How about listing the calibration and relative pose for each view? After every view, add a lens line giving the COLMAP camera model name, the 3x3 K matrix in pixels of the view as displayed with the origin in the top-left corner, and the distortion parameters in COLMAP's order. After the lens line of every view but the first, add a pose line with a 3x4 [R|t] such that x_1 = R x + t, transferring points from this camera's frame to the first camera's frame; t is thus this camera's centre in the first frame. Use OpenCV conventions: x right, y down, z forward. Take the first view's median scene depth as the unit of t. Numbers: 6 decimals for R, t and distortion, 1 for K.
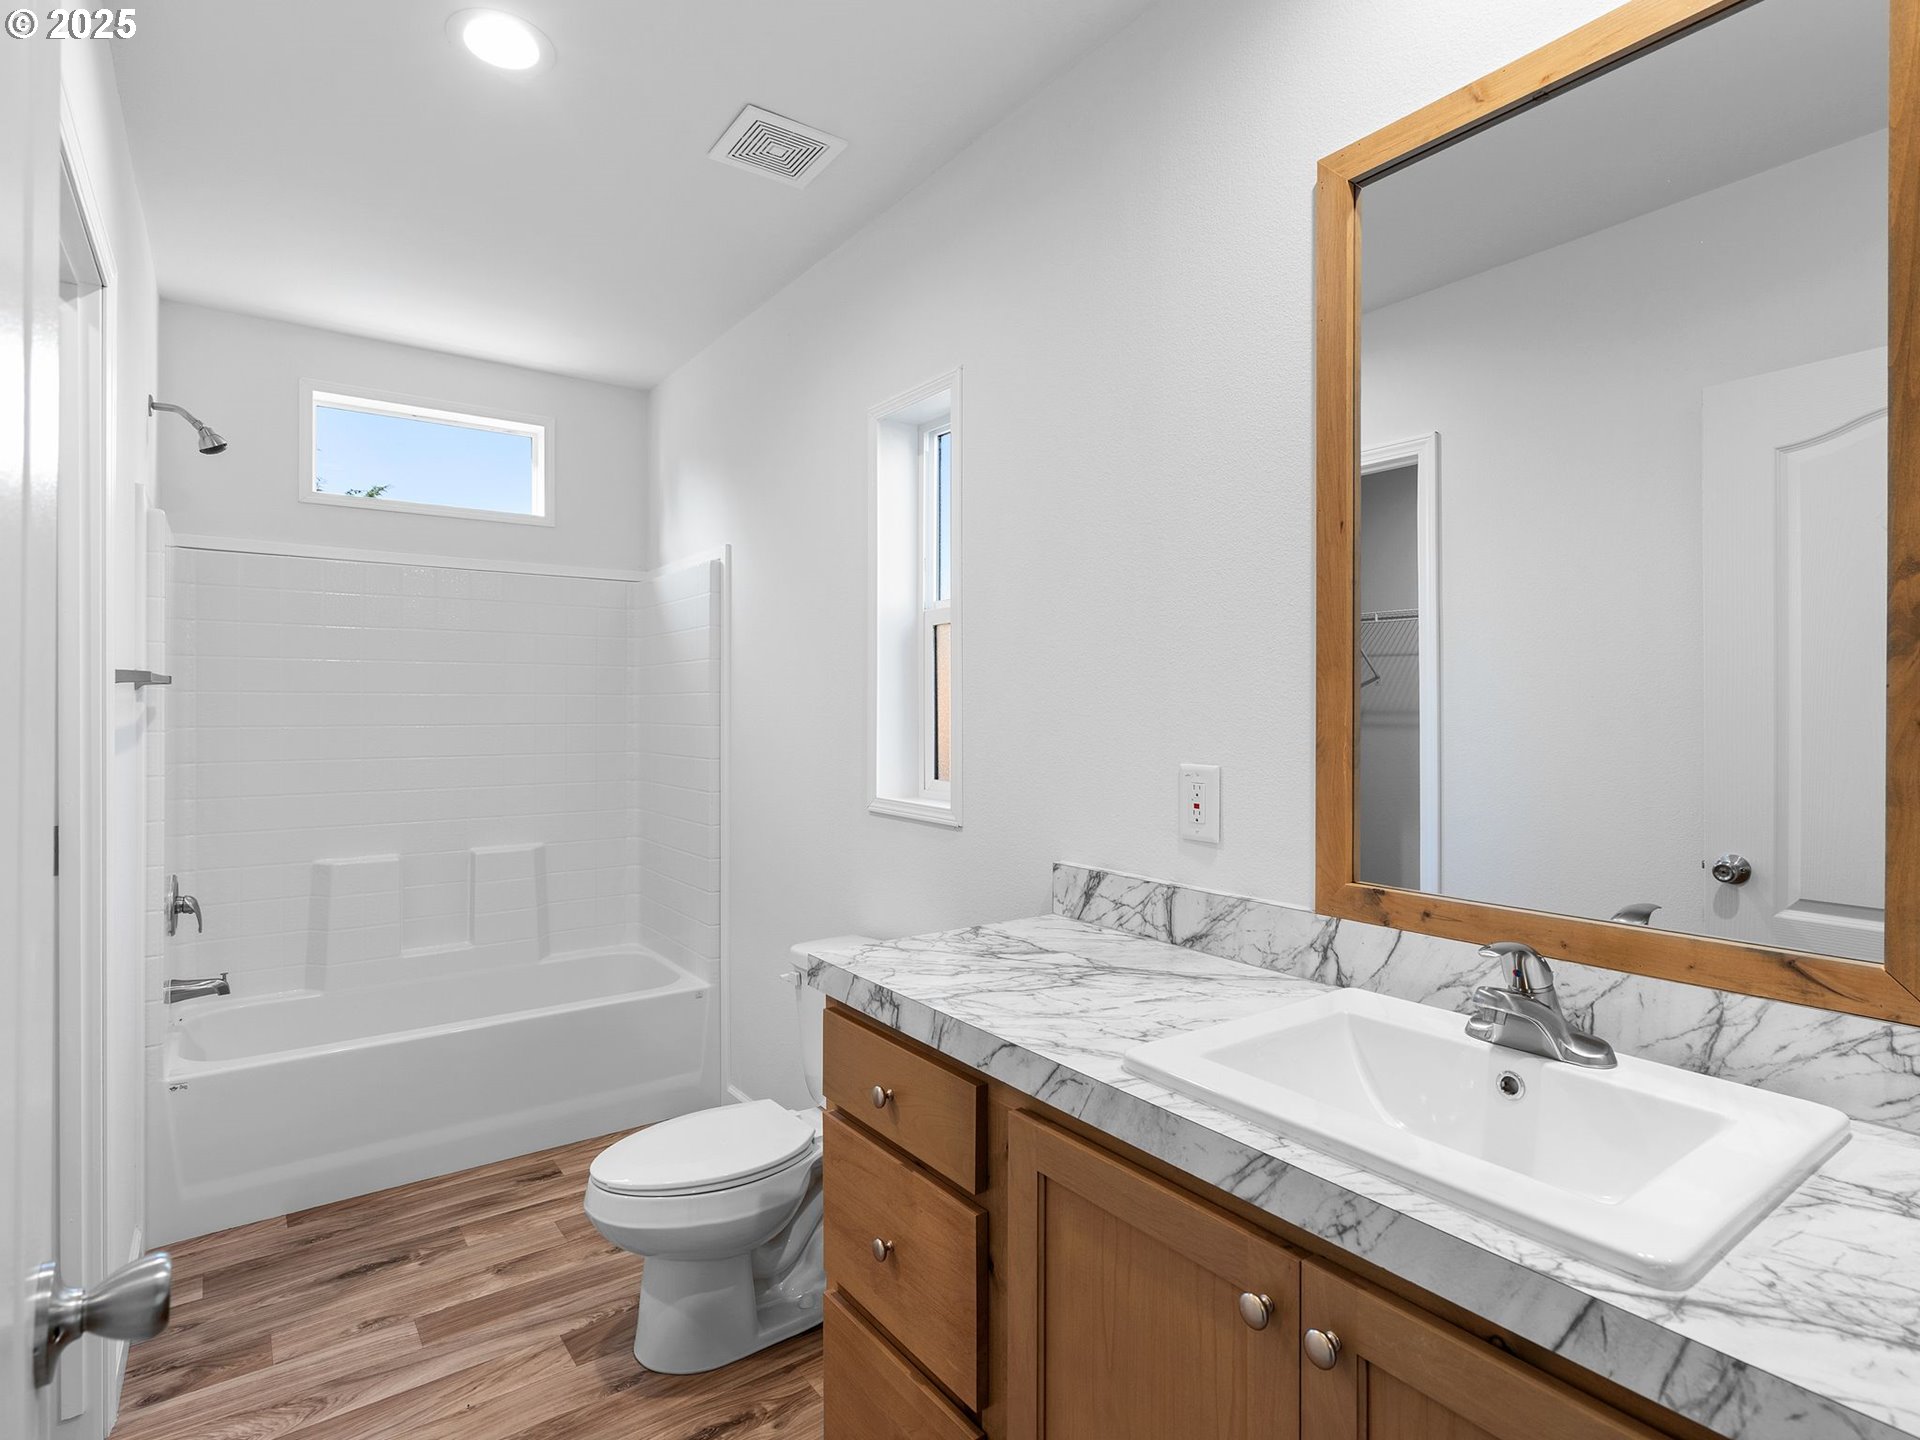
lens RADIAL K [[981.9, 0, 950.4], [0, 981.9, 714.0], [0, 0, 1]] dist [-0.006295, 0.003403]
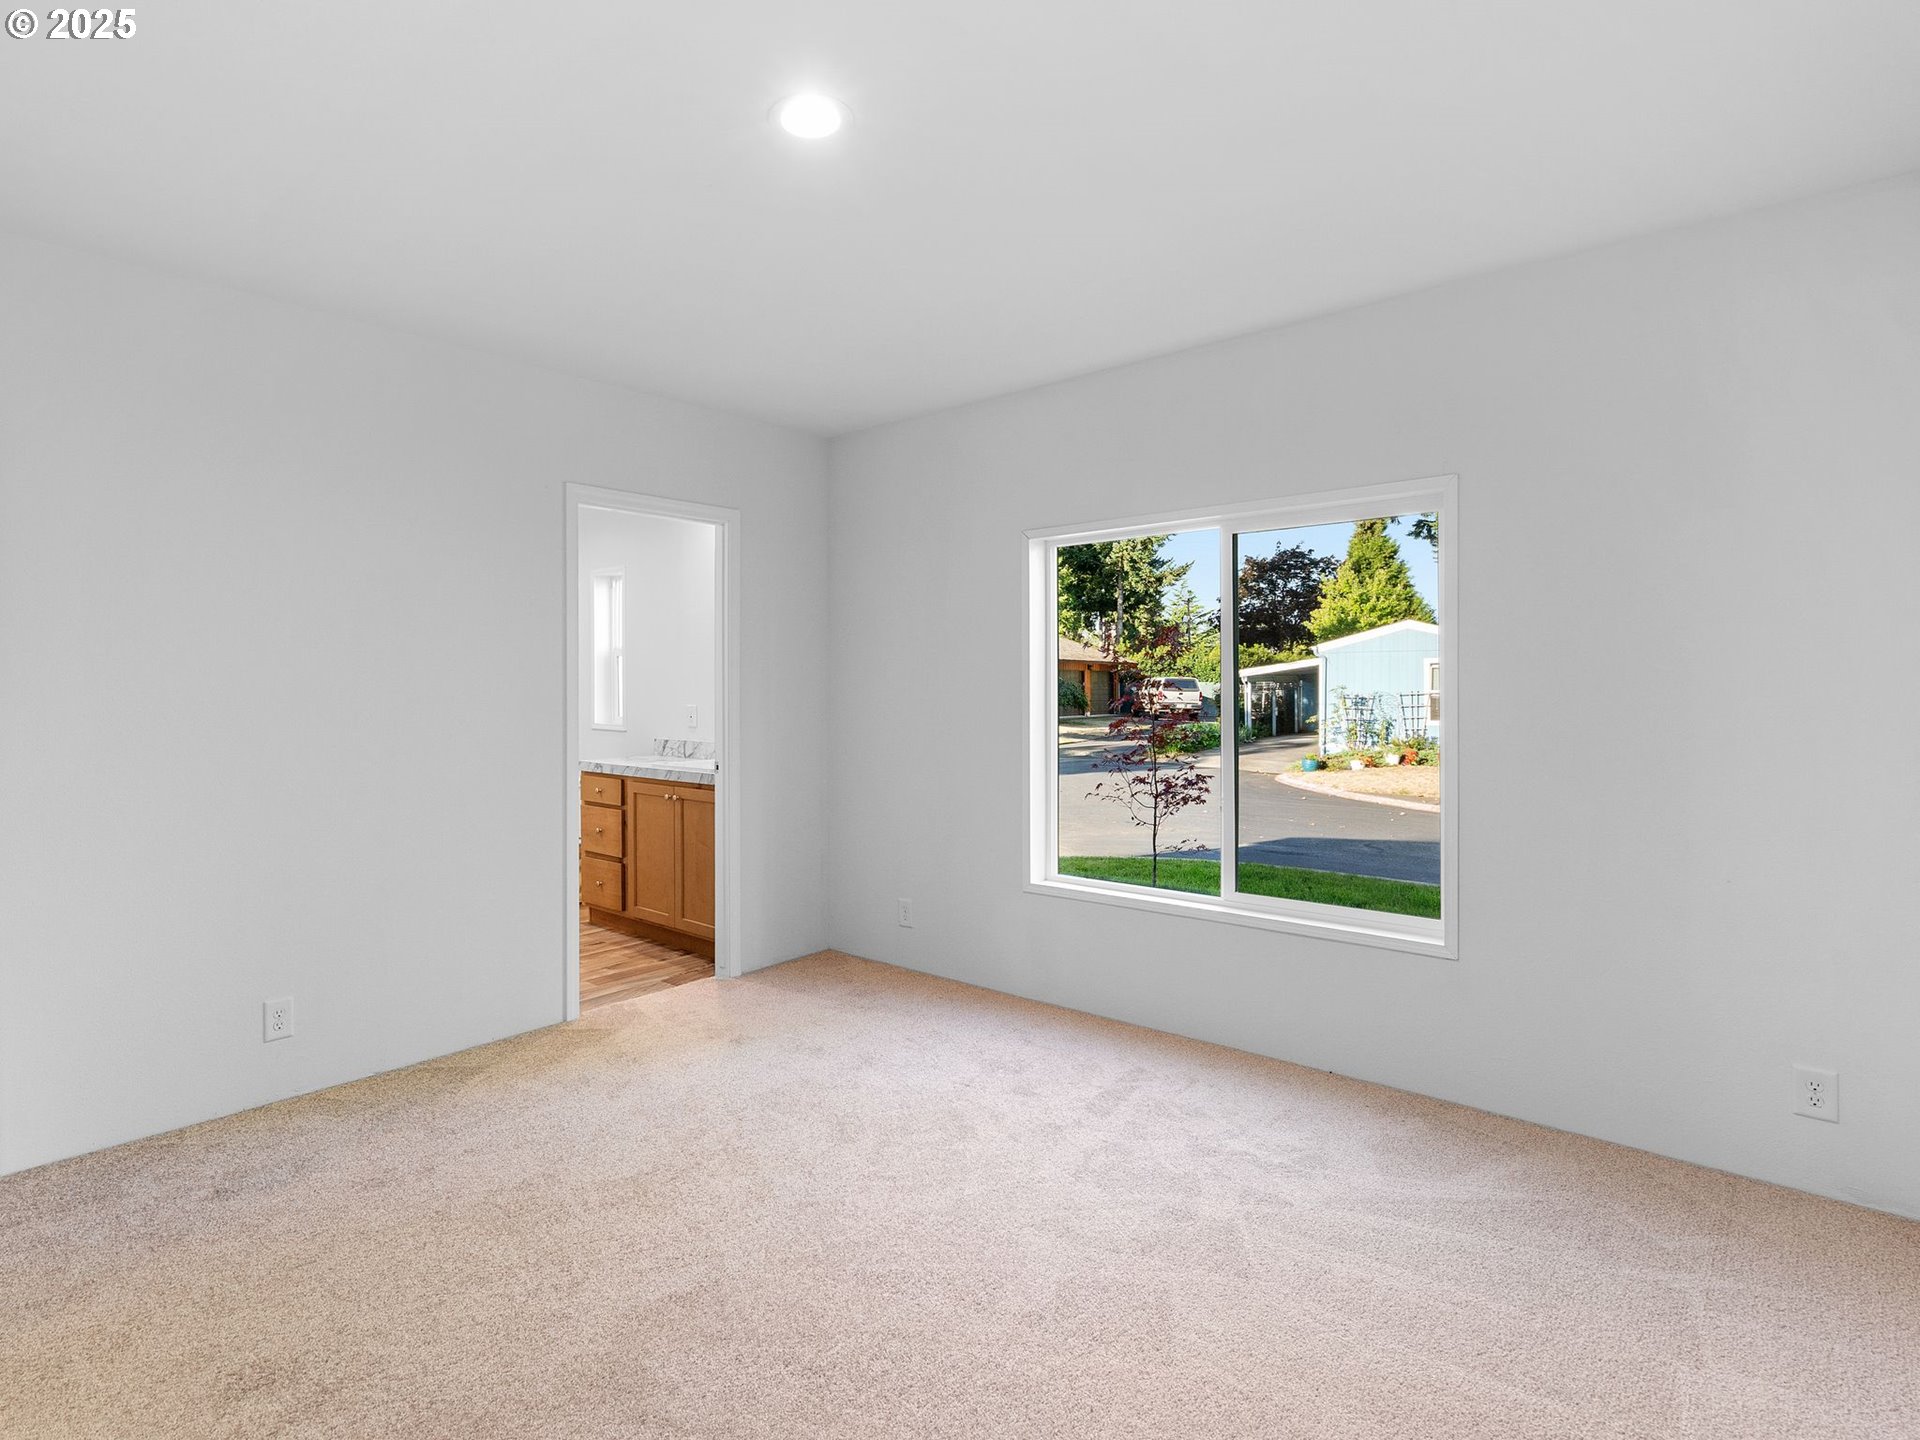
lens RADIAL K [[981.9, 0, 945.3], [0, 981.9, 702.7], [0, 0, 1]] dist [-0.006295, 0.003403]
pose [[0.963086, -0.002316, 0.269184, 0.222543], [-0.000324, 0.999952, 0.009763, 0.004698], [-0.269194, -0.009490, 0.963039, -3.281862]]
